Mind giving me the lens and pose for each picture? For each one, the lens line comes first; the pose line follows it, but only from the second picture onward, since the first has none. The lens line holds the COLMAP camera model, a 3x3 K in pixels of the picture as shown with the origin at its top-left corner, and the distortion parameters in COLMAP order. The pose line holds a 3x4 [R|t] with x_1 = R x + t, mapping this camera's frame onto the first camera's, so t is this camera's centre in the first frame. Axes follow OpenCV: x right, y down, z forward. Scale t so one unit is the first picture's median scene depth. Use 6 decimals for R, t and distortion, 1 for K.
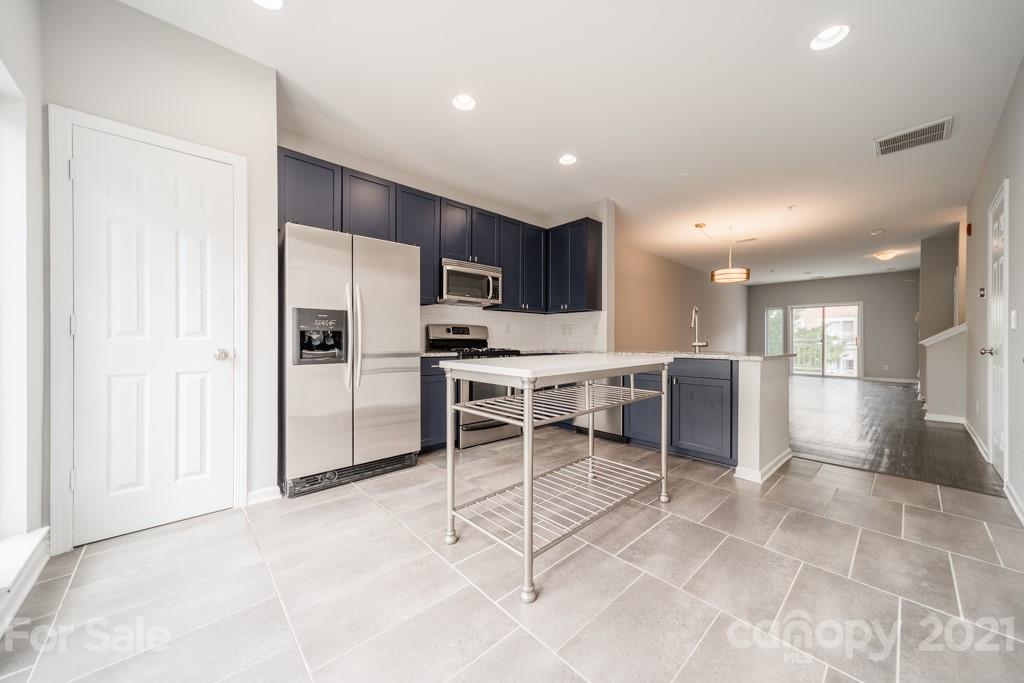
lens RADIAL K [[361.3, 0, 512.9], [0, 361.3, 340.8], [0, 0, 1]] dist [0.007460, -0.000133]
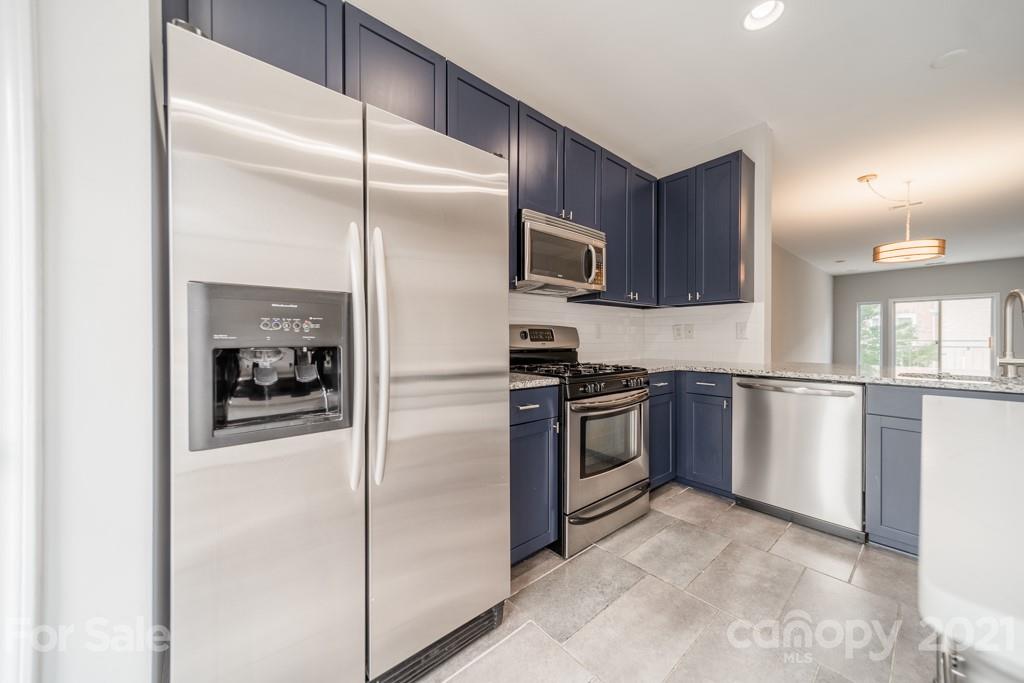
lens RADIAL K [[360.1, 0, 513.9], [0, 360.1, 340.4], [0, 0, 1]] dist [0.006971, 0.000009]
pose [[0.999270, -0.002759, -0.038102, -0.165211], [0.002848, 0.999993, 0.002261, -0.020320], [0.038096, -0.002368, 0.999271, 0.381136]]
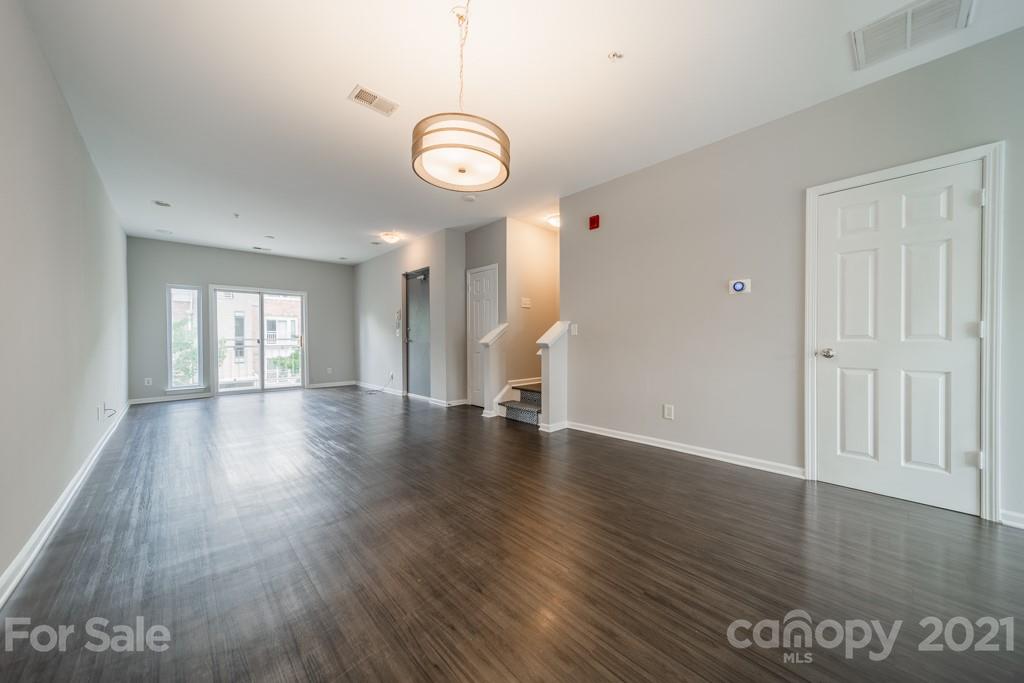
lens RADIAL K [[364.5, 0, 512.0], [0, 364.5, 341.5], [0, 0, 1]] dist [0.007563, -0.000037]
pose [[-0.011030, -0.010098, 0.999888, 0.329121], [0.006591, 0.999927, 0.010171, -0.007801], [-0.999917, 0.006703, -0.010962, 1.299042]]
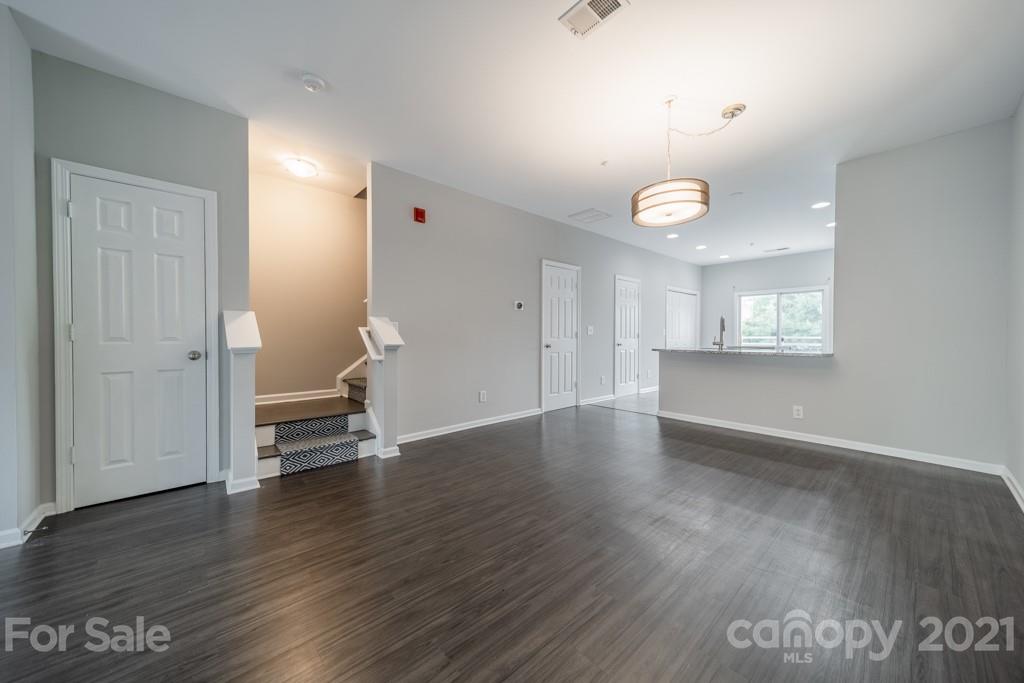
lens RADIAL K [[361.3, 0, 512.9], [0, 361.3, 340.8], [0, 0, 1]] dist [0.007460, -0.000133]
pose [[-0.999973, -0.004259, 0.005976, 1.084814], [-0.004154, 0.999840, 0.017399, -0.016657], [-0.006049, 0.017373, -0.999831, 1.999263]]
